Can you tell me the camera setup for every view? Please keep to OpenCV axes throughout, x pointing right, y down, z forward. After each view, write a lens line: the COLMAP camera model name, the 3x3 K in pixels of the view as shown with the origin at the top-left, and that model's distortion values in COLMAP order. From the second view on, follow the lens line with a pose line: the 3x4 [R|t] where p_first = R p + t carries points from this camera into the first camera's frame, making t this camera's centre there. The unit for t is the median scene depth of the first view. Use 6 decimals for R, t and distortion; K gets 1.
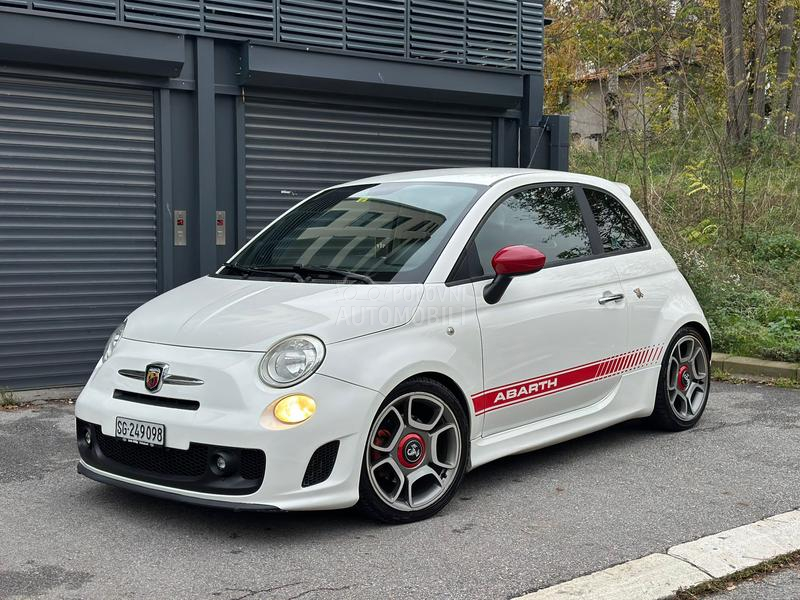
lens RADIAL K [[1102.7, 0, 401.2], [0, 1102.7, 305.1], [0, 0, 1]] dist [0.134146, -0.110857]
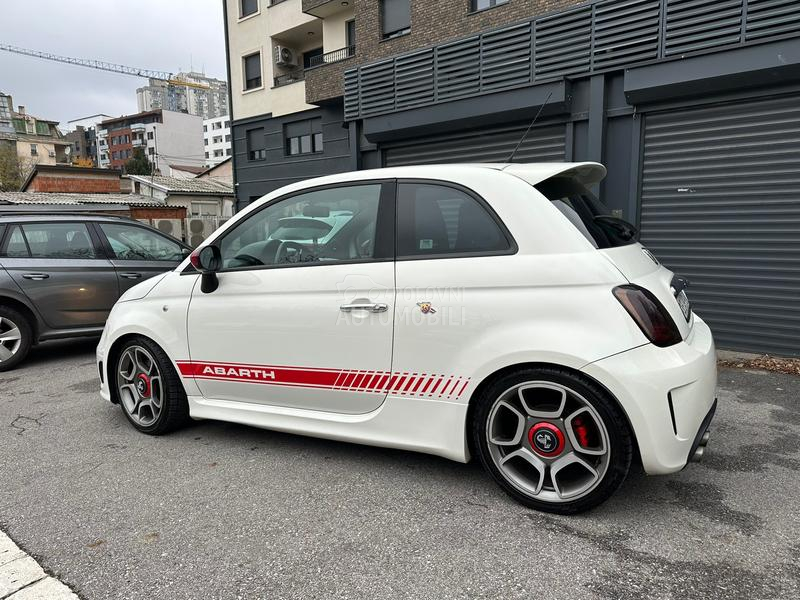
lens RADIAL K [[561.9, 0, 400.0], [0, 561.9, 300.0], [0, 0, 1]] dist [0.062566, -0.068014]
pose [[0.229244, 0.120637, -0.965864, 0.707542], [-0.051109, 0.992413, 0.111822, -0.071522], [0.972026, 0.023730, 0.233670, 1.023797]]
